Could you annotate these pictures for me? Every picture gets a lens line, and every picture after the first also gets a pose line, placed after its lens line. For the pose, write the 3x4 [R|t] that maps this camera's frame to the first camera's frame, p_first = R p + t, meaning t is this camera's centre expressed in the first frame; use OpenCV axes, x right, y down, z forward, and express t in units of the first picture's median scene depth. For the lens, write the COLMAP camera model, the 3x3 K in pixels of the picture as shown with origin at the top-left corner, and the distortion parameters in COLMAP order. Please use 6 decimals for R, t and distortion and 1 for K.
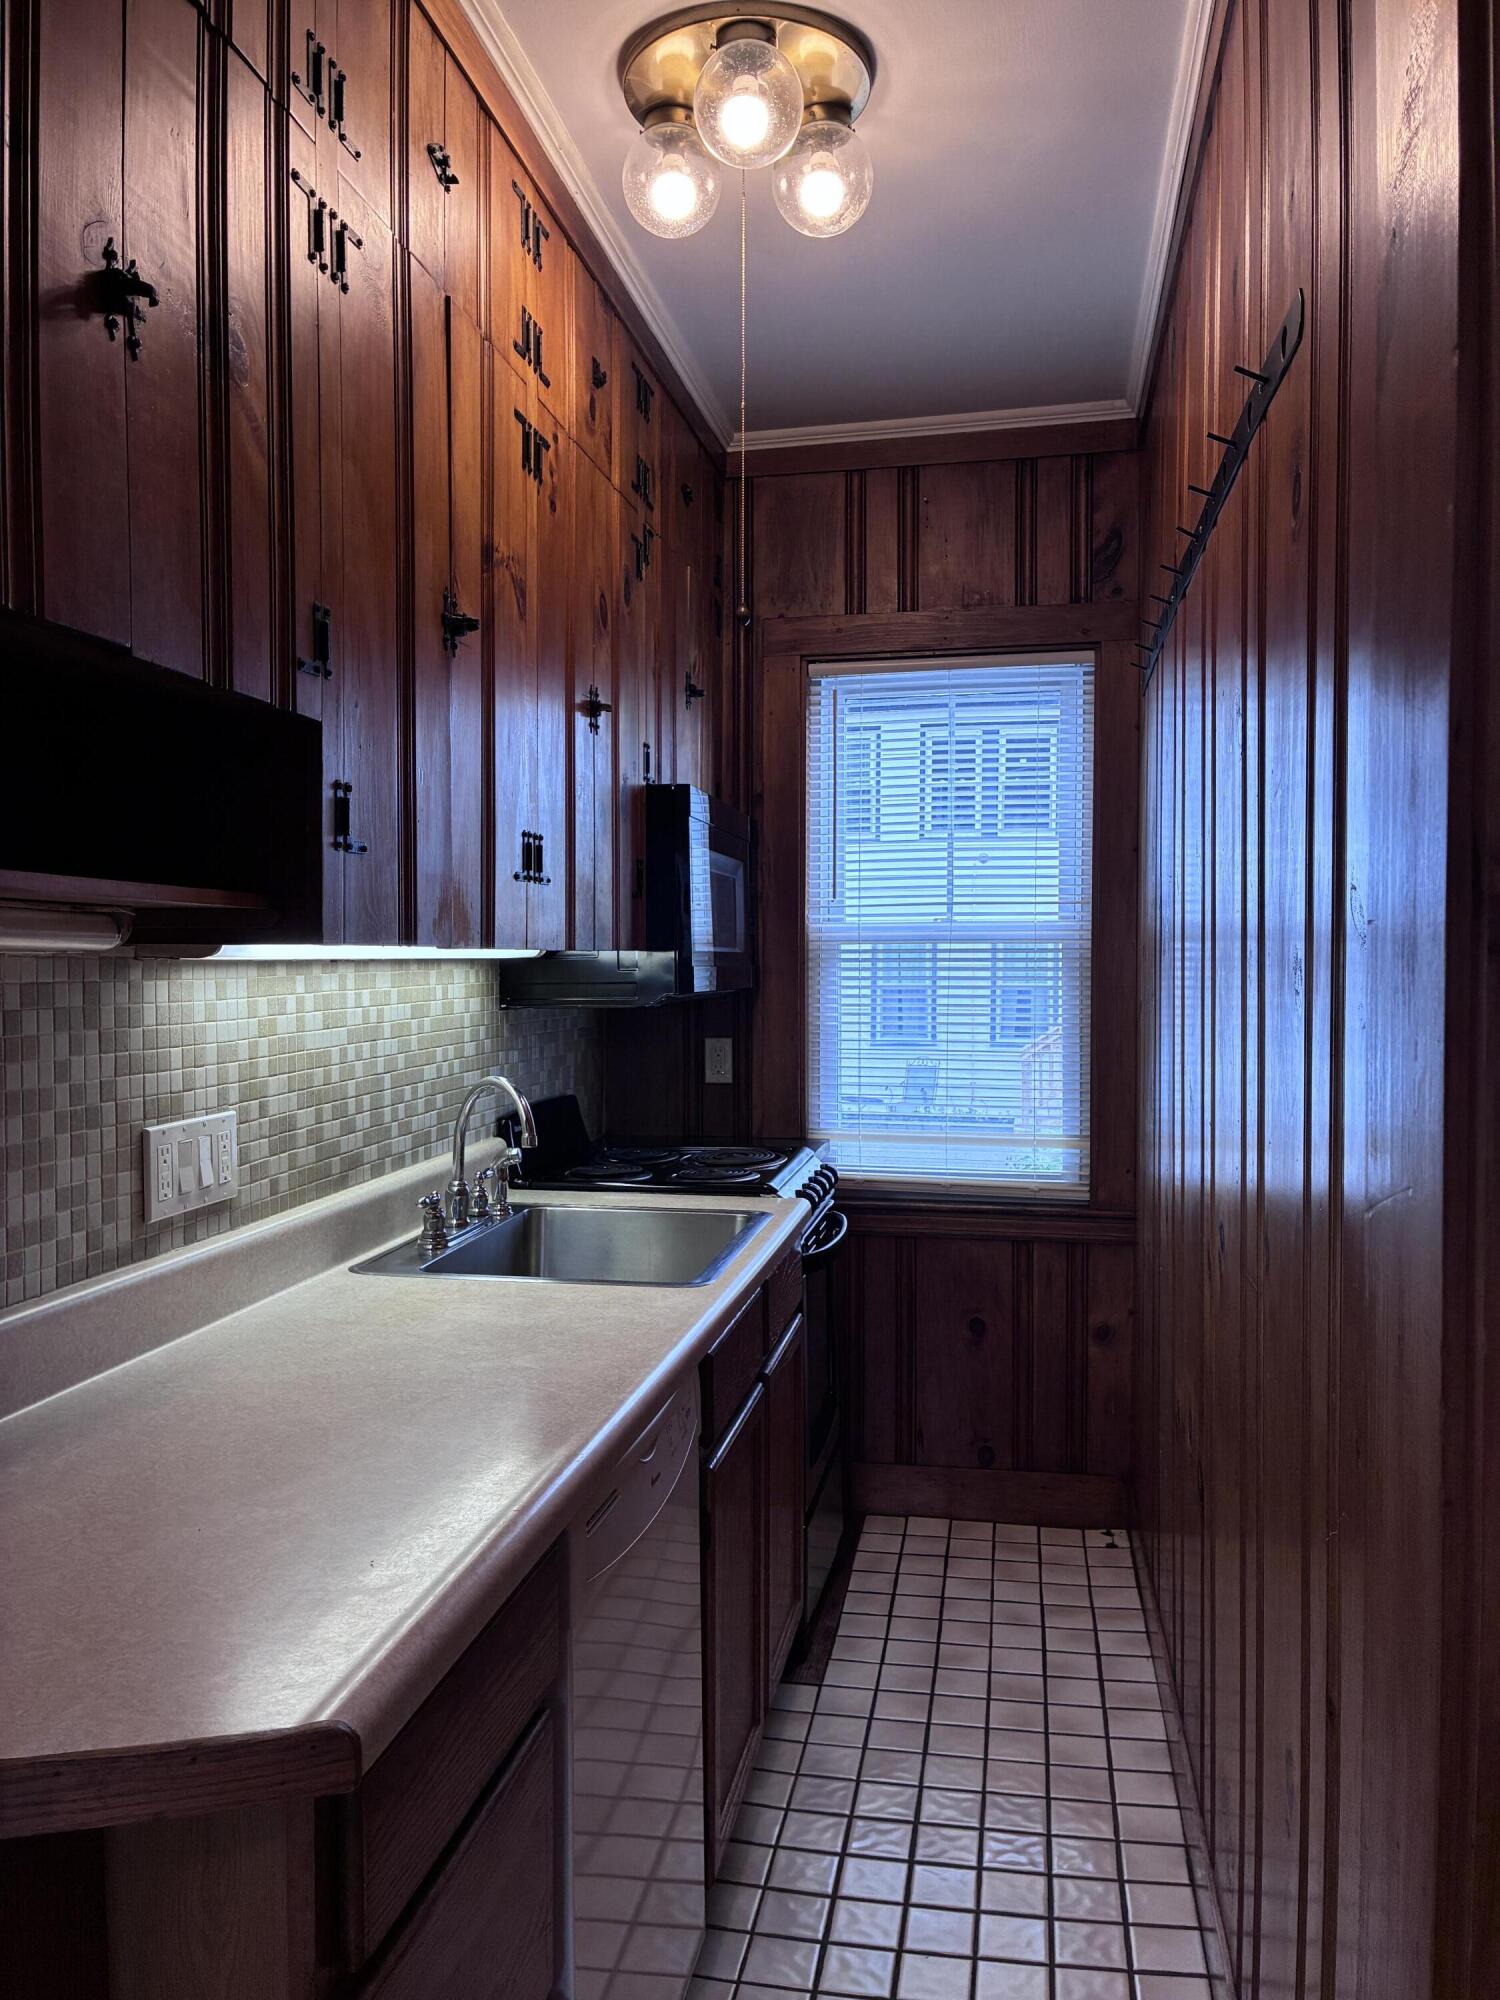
lens RADIAL K [[1531.0, 0, 752.7], [0, 1531.0, 998.7], [0, 0, 1]] dist [0.021125, -0.024178]
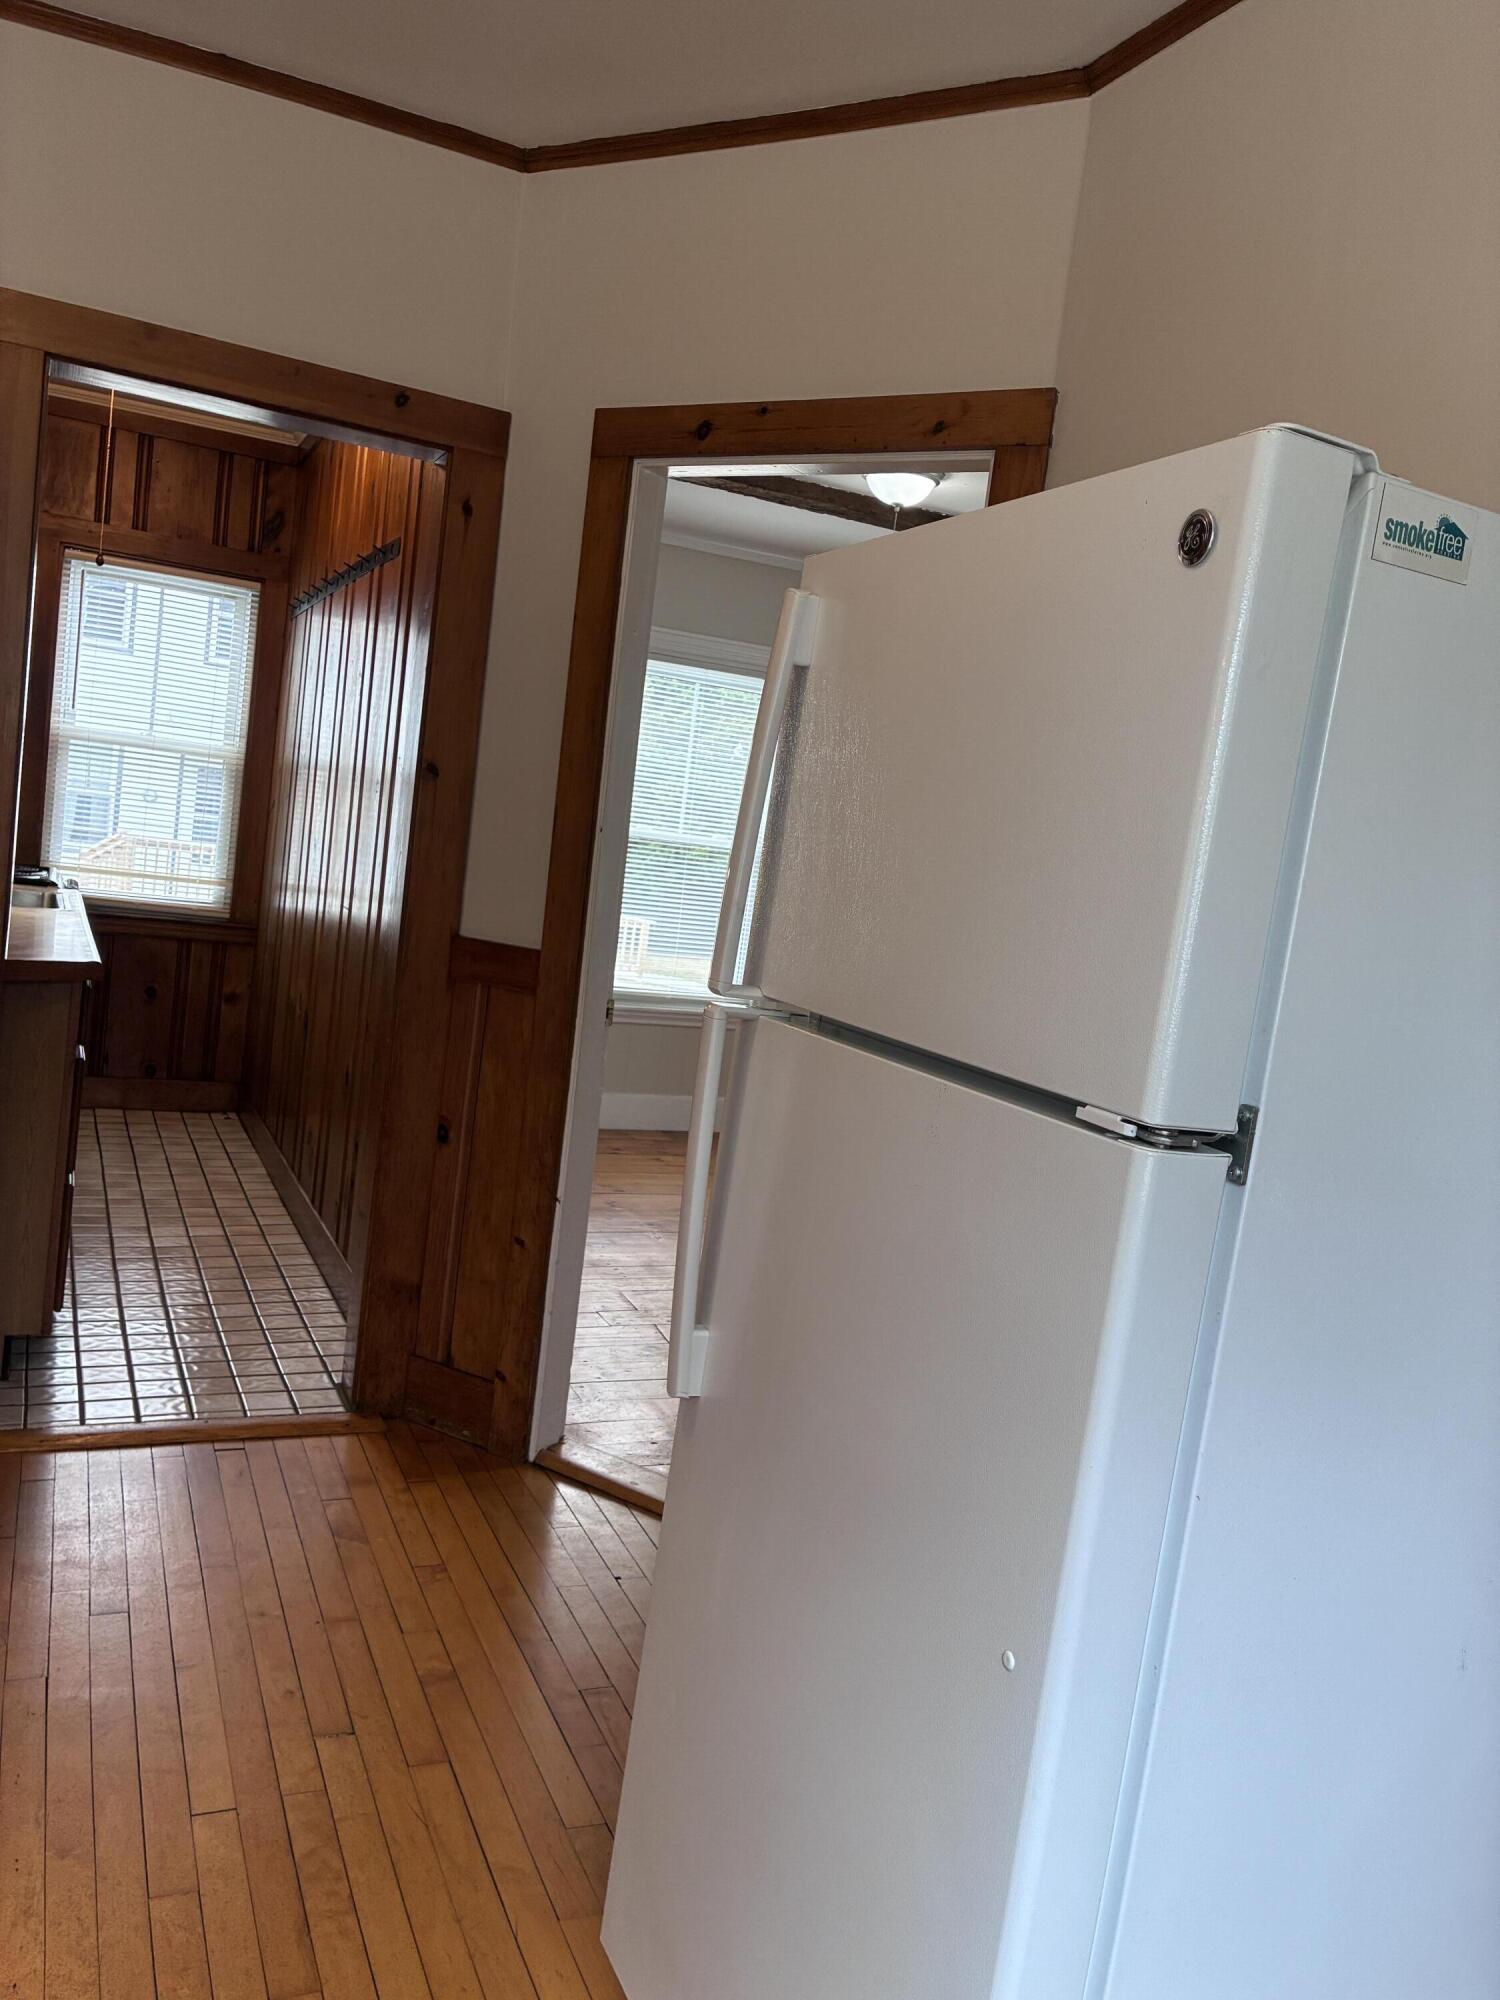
lens RADIAL K [[1531.0, 0, 752.1], [0, 1531.0, 1003.8], [0, 0, 1]] dist [0.021125, -0.024178]
pose [[0.819160, 0.043208, 0.571936, -0.261798], [-0.108516, 0.990824, 0.080570, 0.029085], [-0.563207, -0.128064, 0.816332, -0.682404]]
